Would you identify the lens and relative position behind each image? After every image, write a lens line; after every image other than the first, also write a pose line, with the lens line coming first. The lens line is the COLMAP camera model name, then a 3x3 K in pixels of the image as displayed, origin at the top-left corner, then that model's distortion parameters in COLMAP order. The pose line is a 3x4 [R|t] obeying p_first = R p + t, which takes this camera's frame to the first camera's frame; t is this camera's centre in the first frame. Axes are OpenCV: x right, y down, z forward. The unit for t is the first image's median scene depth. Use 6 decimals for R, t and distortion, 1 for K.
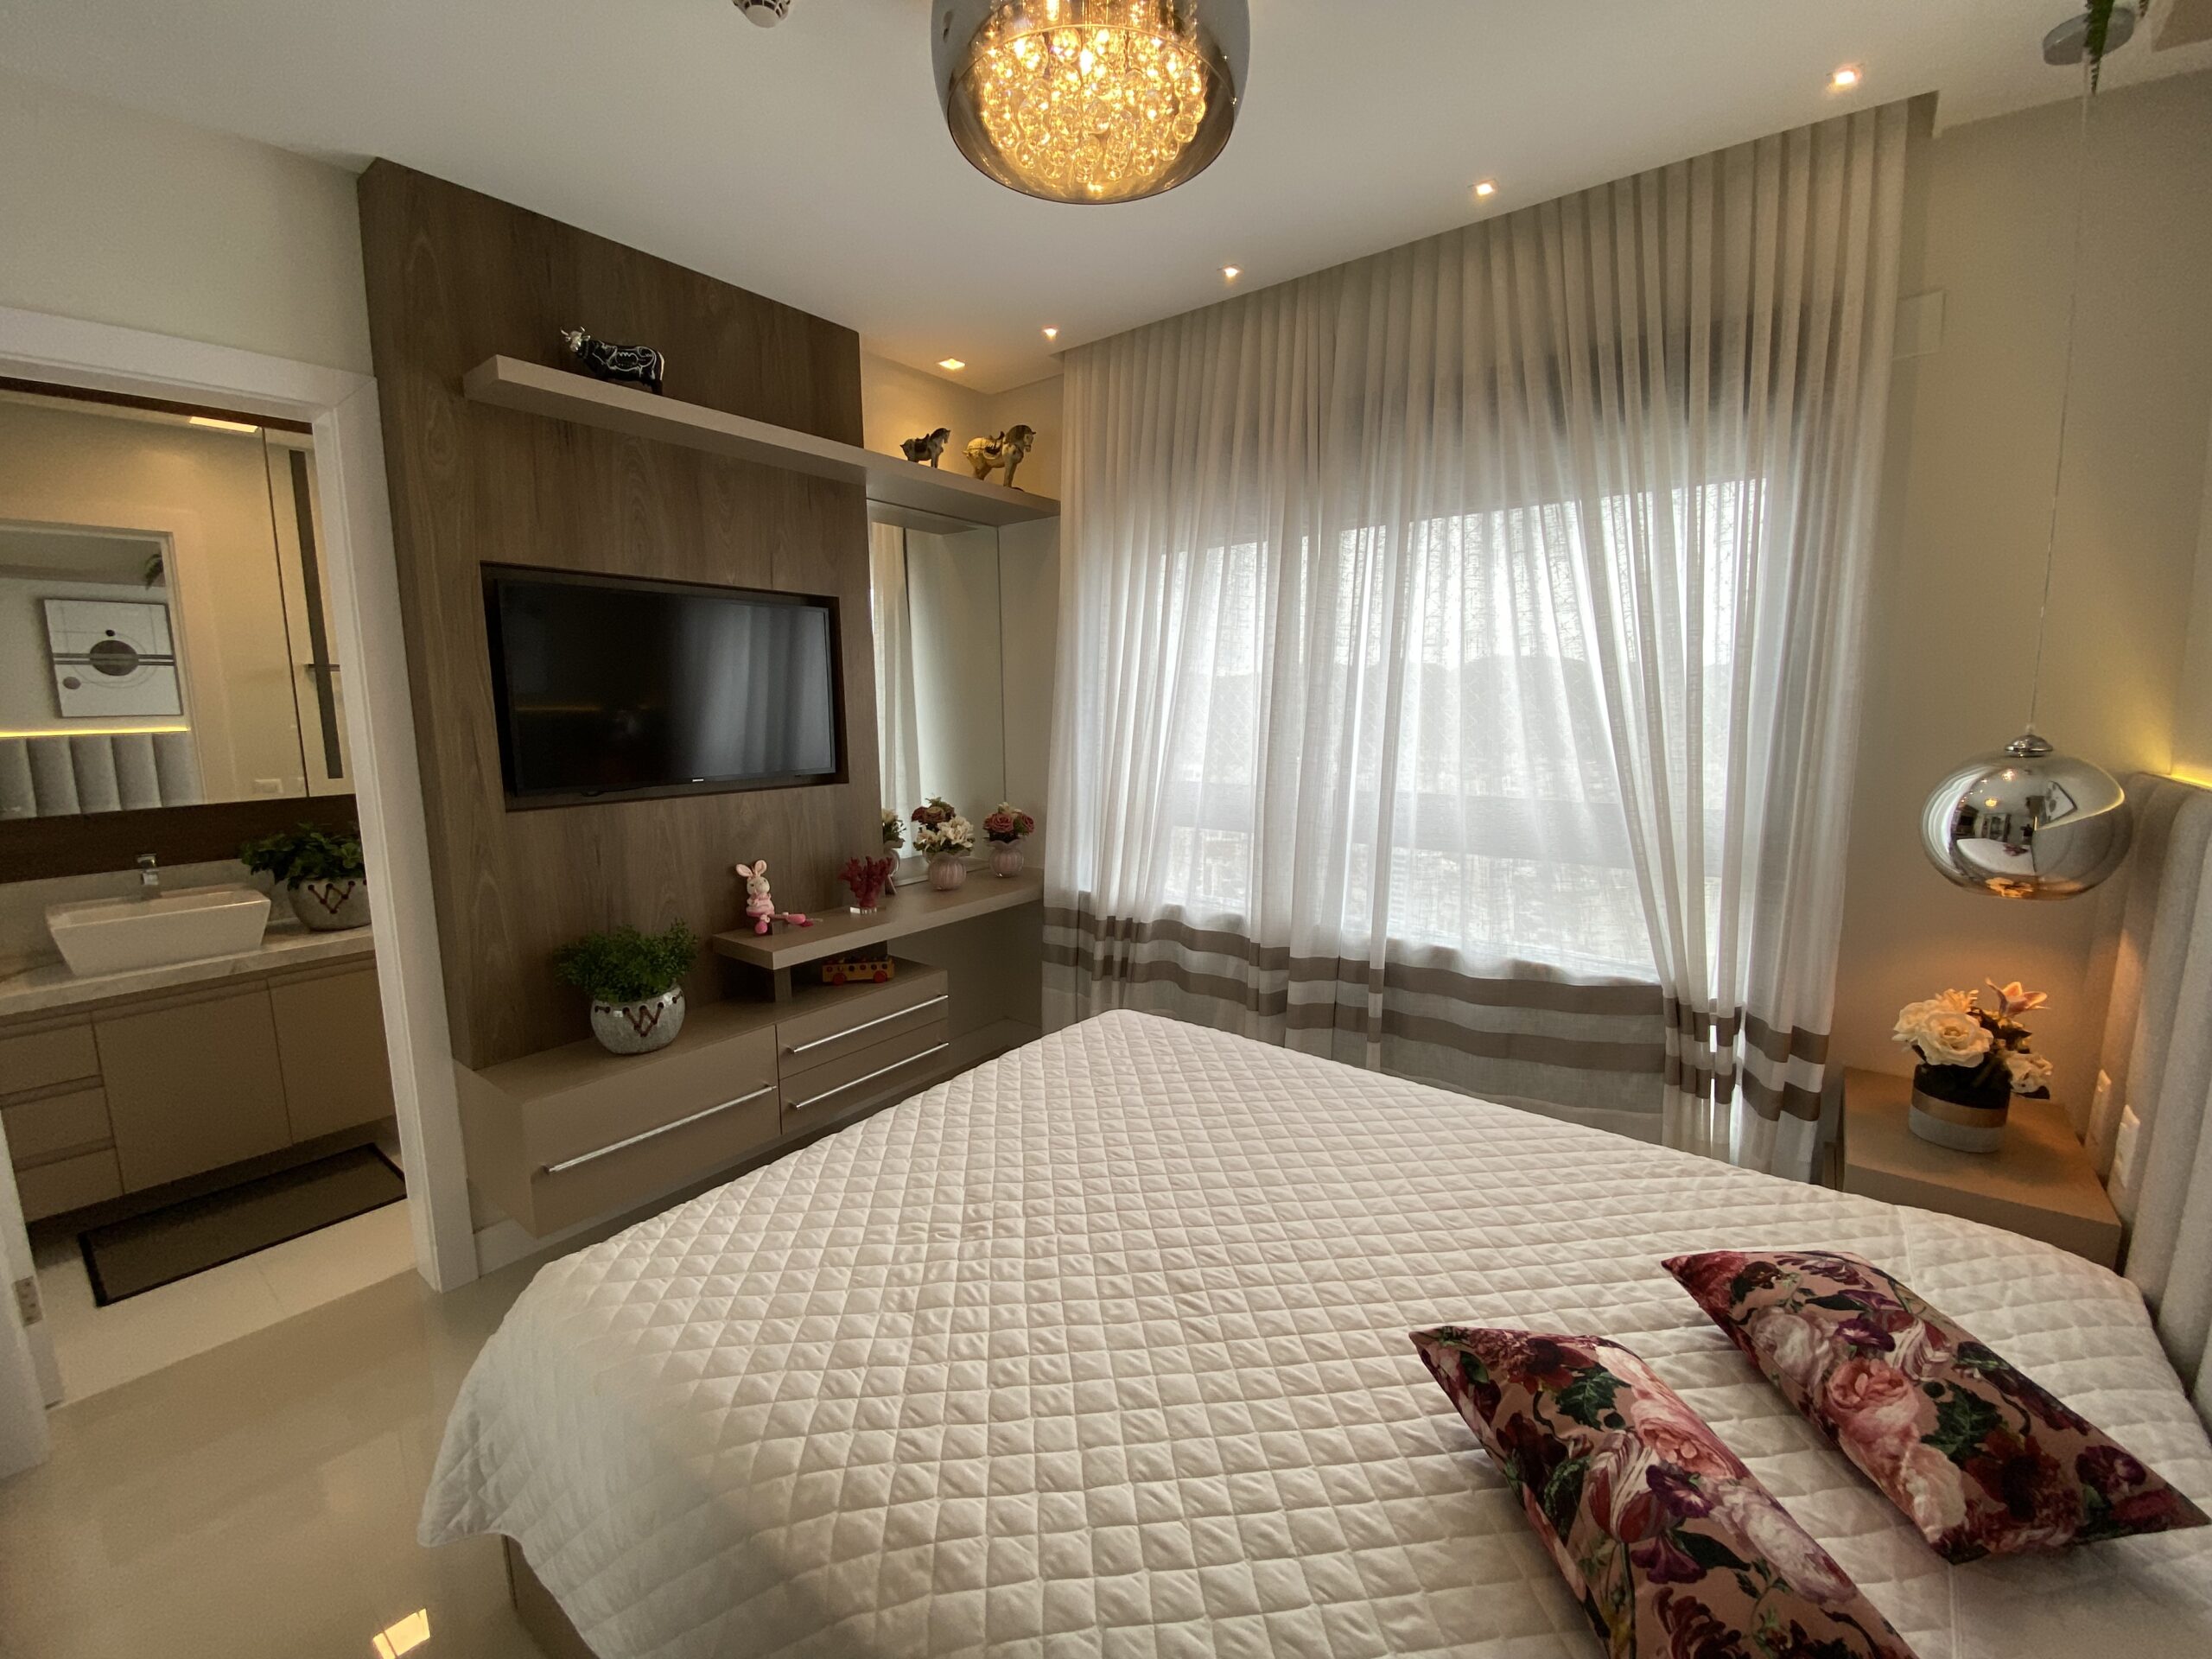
lens RADIAL K [[892.0, 0, 1113.5], [0, 892.0, 825.5], [0, 0, 1]] dist [0.024278, -0.024938]
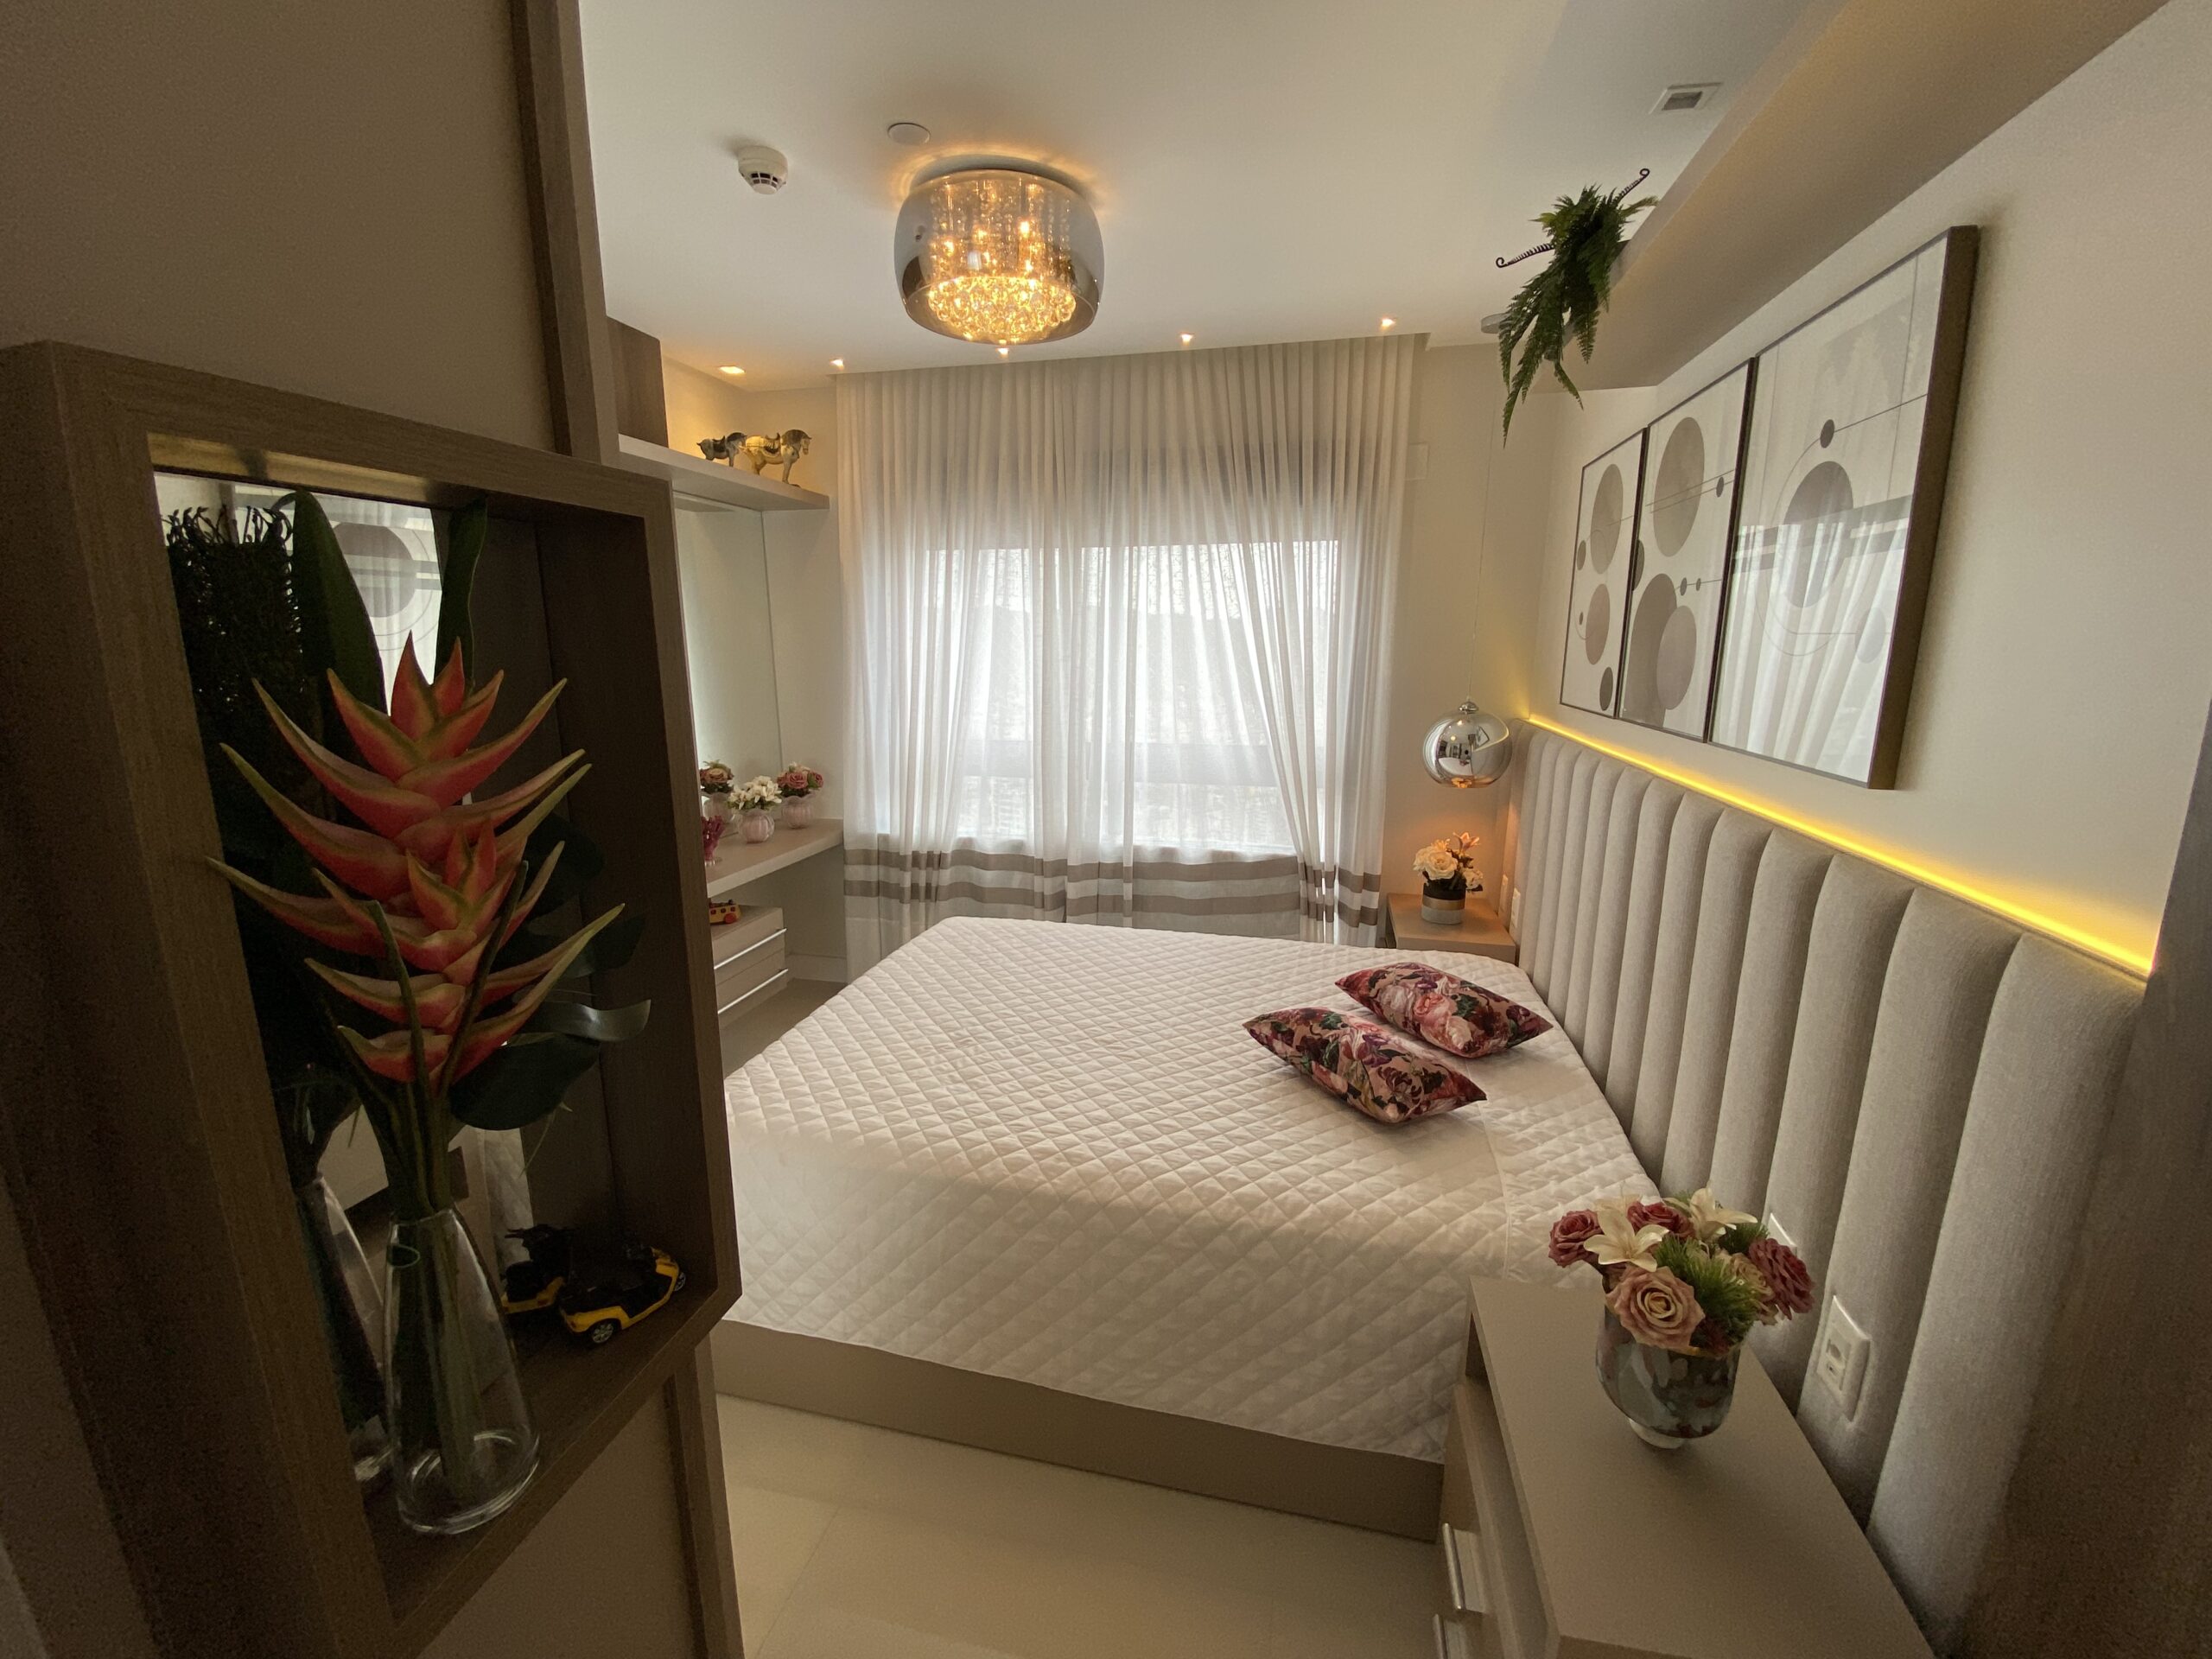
lens RADIAL K [[892.0, 0, 1113.5], [0, 892.0, 825.5], [0, 0, 1]] dist [0.024278, -0.024938]
pose [[0.904214, -0.074893, 0.420462, -0.381689], [0.050310, 0.996328, 0.069274, -0.006992], [-0.424106, -0.041485, 0.904662, -0.332944]]
